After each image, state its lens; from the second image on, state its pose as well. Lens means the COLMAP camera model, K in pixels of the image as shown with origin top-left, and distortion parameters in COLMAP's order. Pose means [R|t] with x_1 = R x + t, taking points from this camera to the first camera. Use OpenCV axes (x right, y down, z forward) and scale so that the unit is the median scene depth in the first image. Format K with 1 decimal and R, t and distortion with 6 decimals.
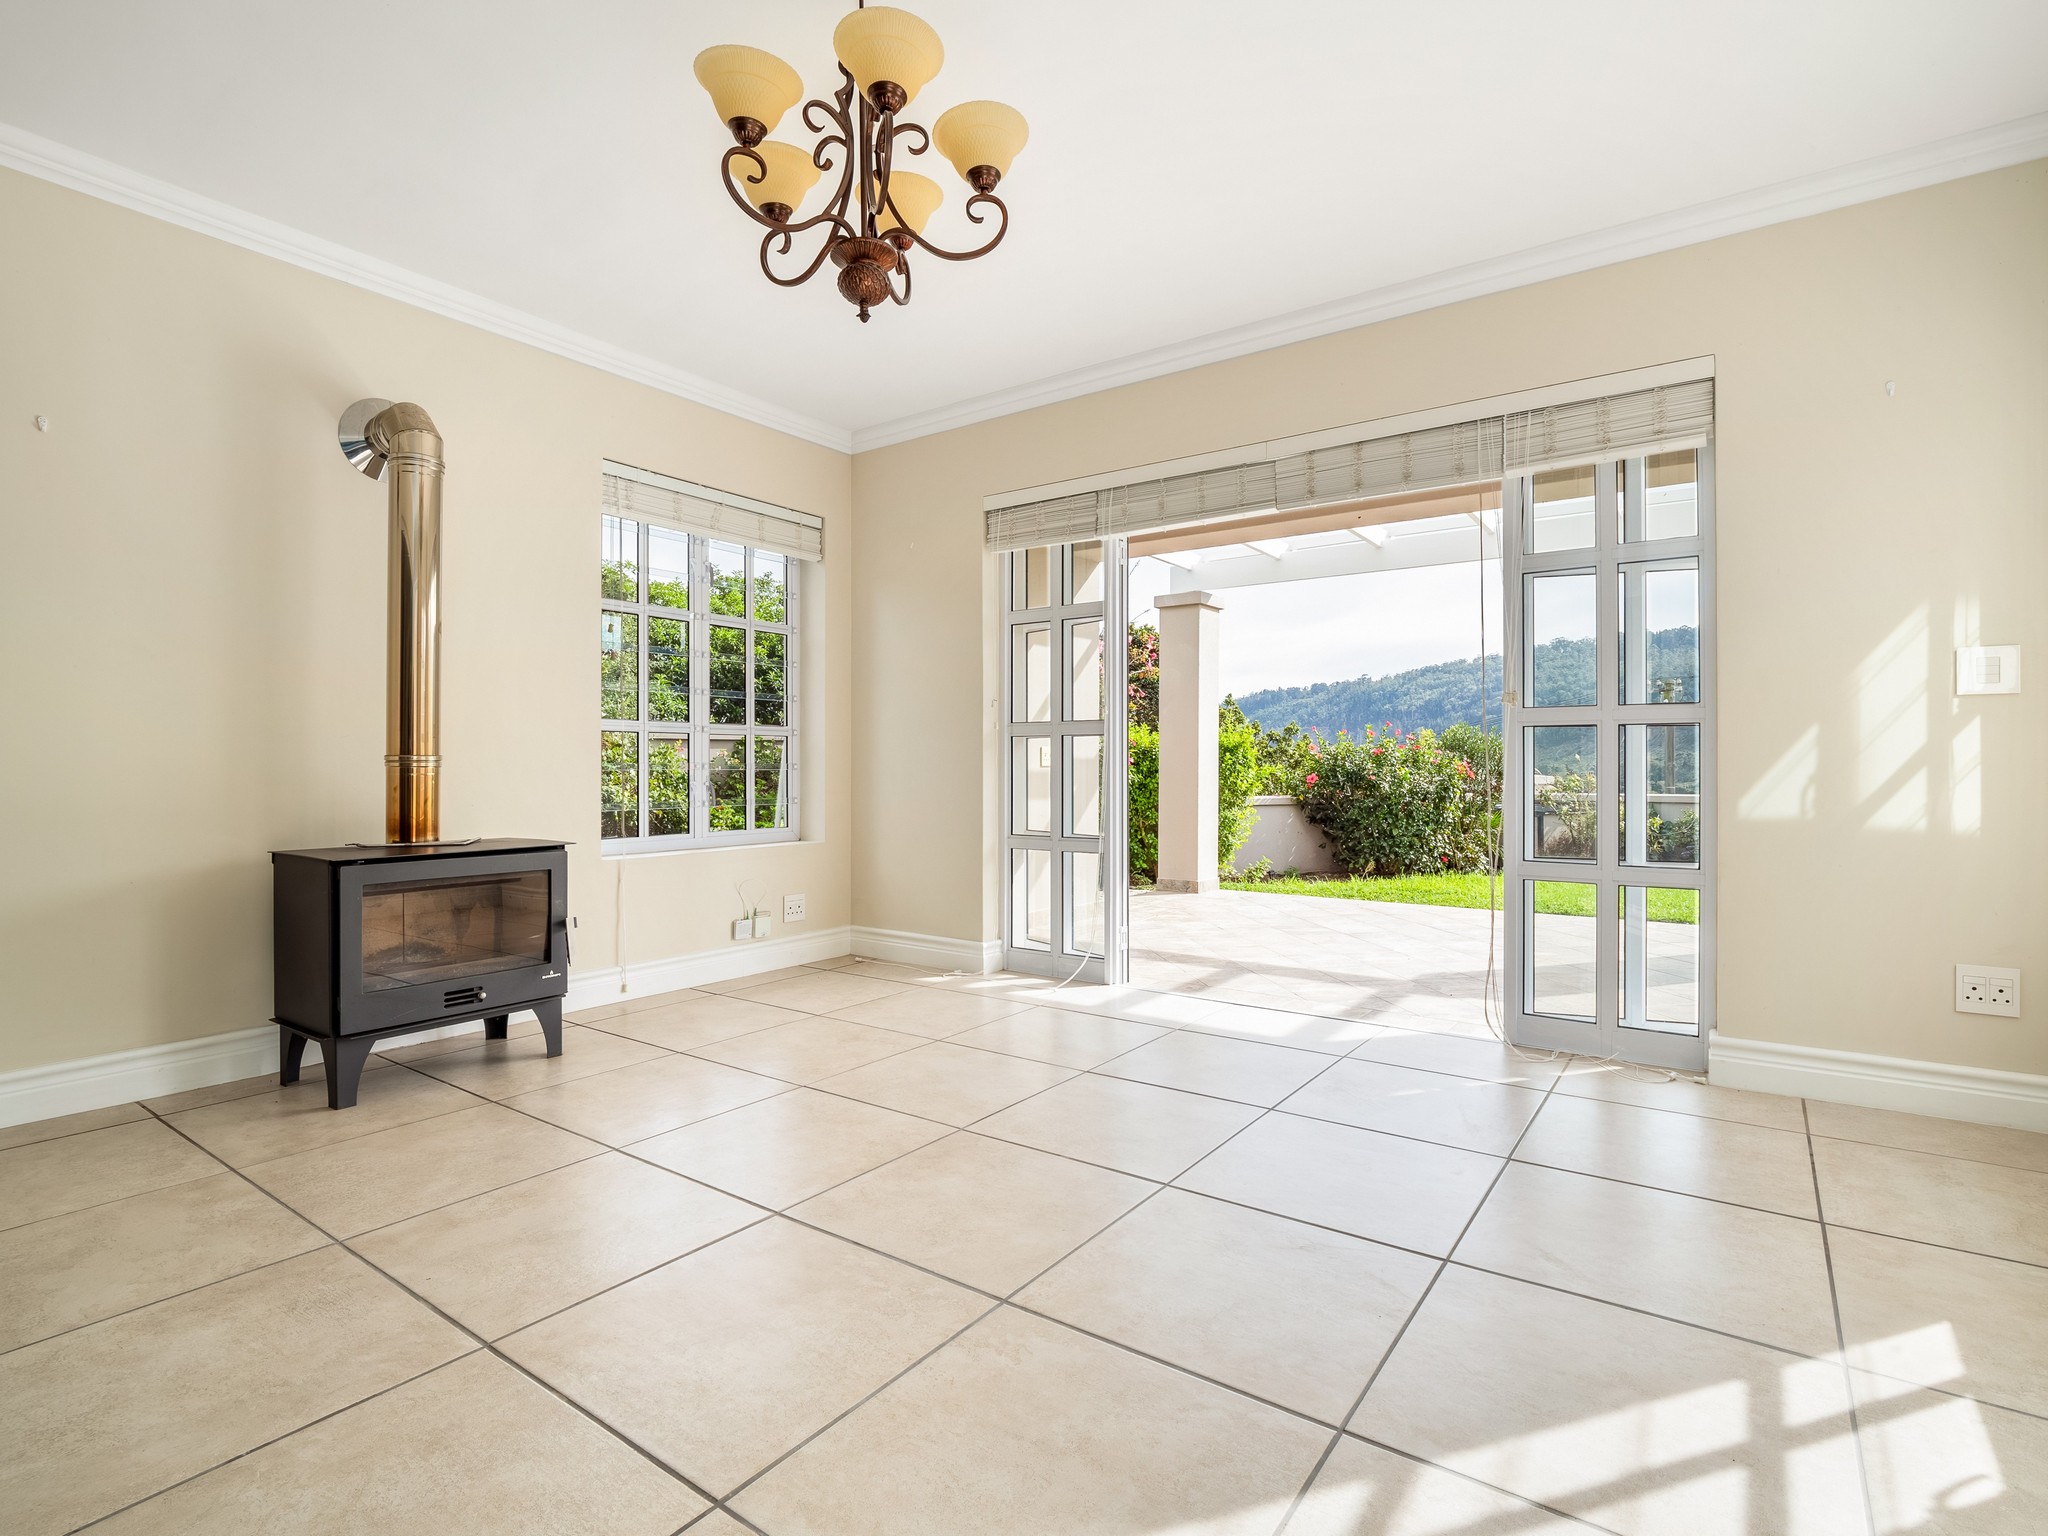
lens RADIAL K [[1012.0, 0, 1017.0], [0, 1012.0, 749.5], [0, 0, 1]] dist [-0.009568, -0.001530]
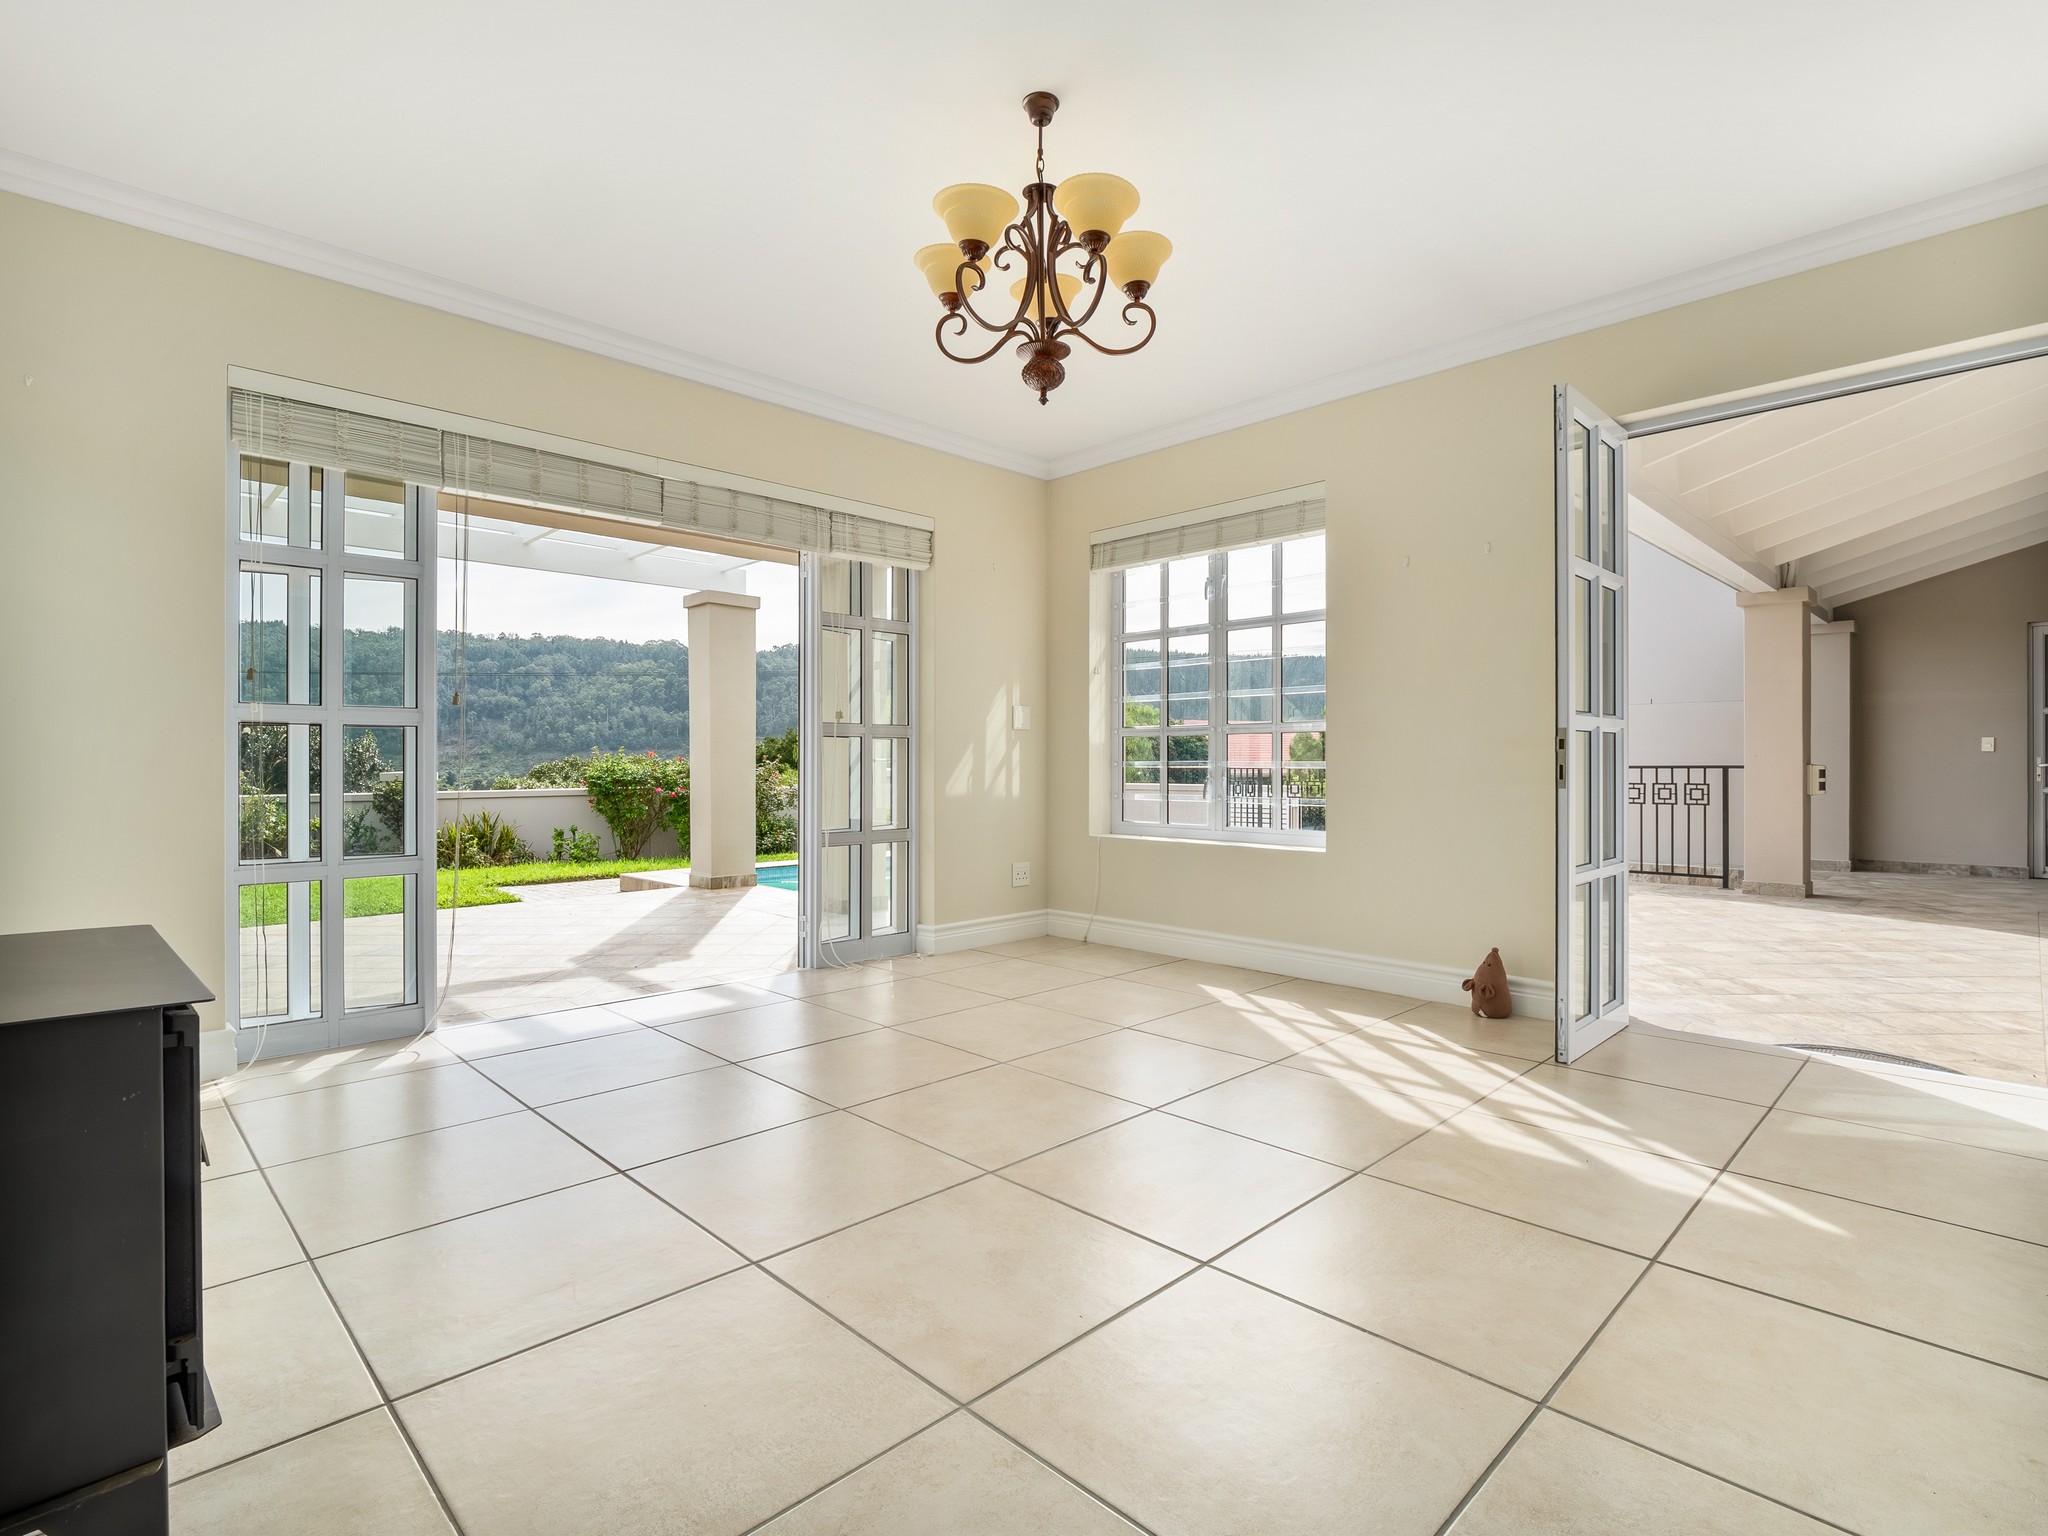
lens RADIAL K [[1012.0, 0, 1015.2], [0, 1012.0, 777.2], [0, 0, 1]] dist [-0.009568, -0.001530]
pose [[0.172594, -0.009792, 0.984944, -0.799503], [-0.014783, 0.999812, 0.012531, 0.011742], [-0.984882, -0.016723, 0.172417, 0.485153]]
